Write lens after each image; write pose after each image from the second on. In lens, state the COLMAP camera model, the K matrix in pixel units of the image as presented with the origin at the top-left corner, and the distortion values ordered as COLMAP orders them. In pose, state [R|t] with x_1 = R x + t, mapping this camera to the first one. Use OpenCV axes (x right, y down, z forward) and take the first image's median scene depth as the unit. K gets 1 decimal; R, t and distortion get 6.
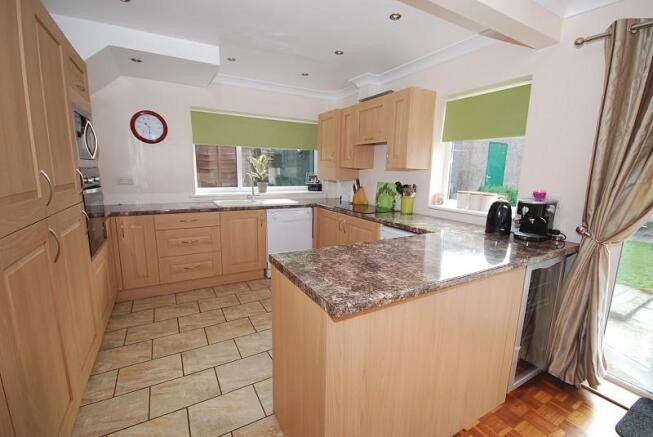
lens RADIAL K [[285.5, 0, 331.2], [0, 285.5, 218.7], [0, 0, 1]] dist [0.002102, -0.008456]
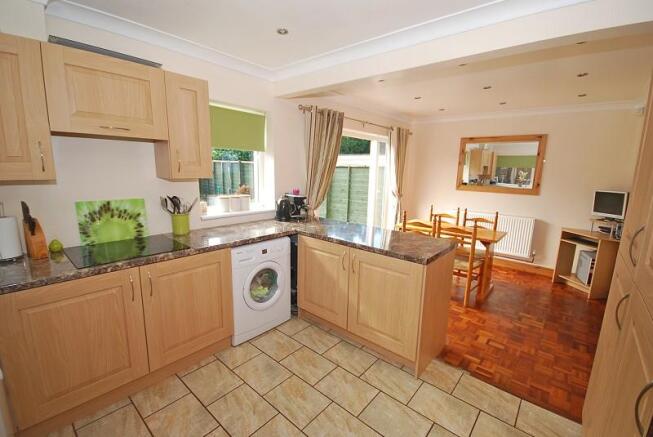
lens RADIAL K [[285.5, 0, 331.2], [0, 285.5, 218.7], [0, 0, 1]] dist [0.002102, -0.008456]
pose [[-0.327864, -0.200287, 0.923250, -0.523192], [0.124751, 0.959532, 0.252459, -0.183240], [-0.936452, 0.197948, -0.289611, 0.744771]]
